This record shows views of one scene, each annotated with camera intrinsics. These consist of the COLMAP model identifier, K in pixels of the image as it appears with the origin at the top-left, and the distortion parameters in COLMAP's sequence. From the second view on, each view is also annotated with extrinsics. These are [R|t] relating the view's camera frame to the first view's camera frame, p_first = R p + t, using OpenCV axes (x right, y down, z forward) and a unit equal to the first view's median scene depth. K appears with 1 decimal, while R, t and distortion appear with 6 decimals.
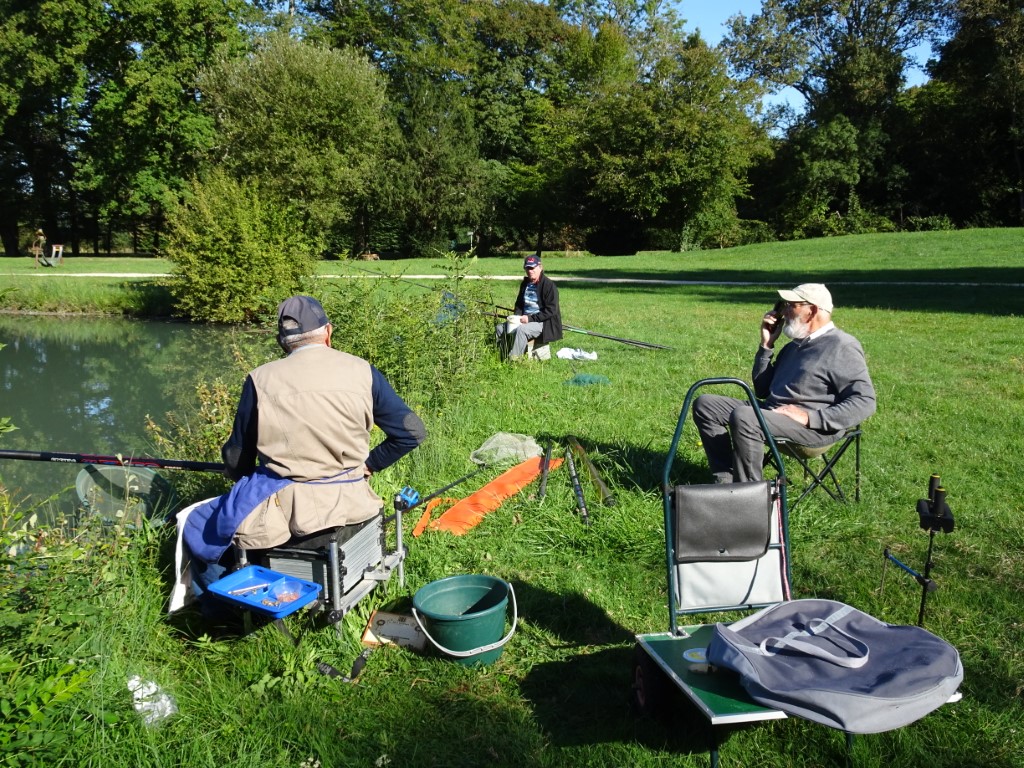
lens RADIAL K [[968.0, 0, 515.7], [0, 968.0, 383.0], [0, 0, 1]] dist [0.024935, 0.000000]
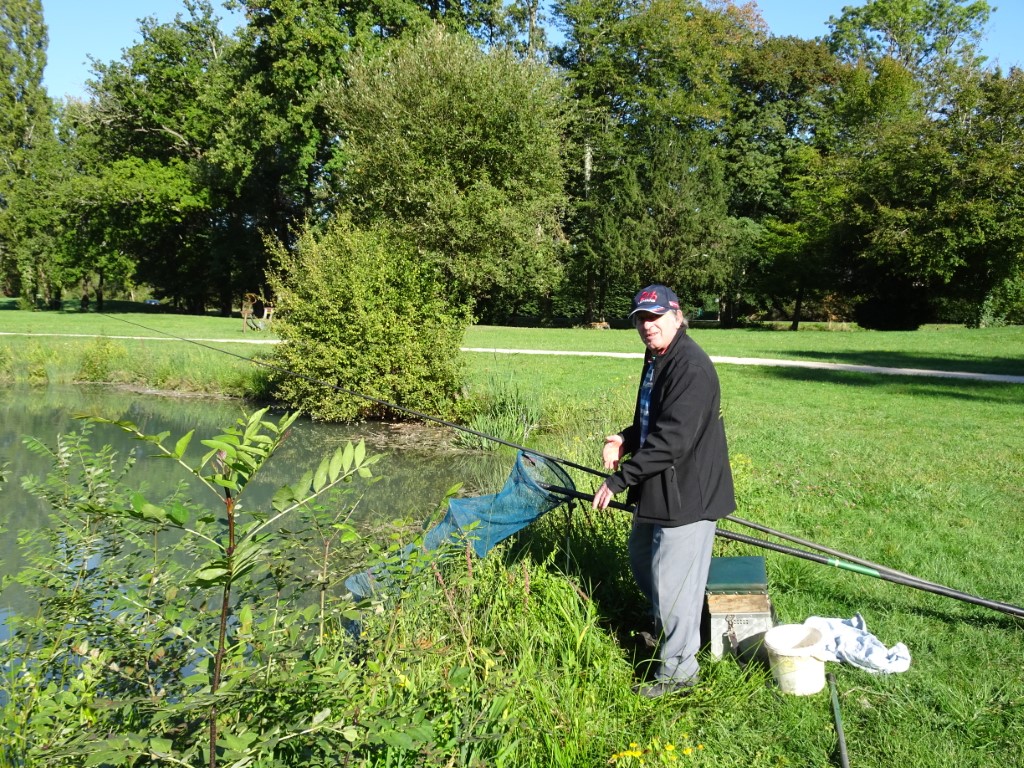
lens RADIAL K [[968.0, 0, 515.6], [0, 968.0, 392.0], [0, 0, 1]] dist [0.024935, 0.000000]
pose [[0.966308, 0.038232, -0.254534, 0.006571], [-0.052693, 0.997346, -0.050237, -0.021586], [0.251938, 0.061957, 0.965758, 0.132016]]
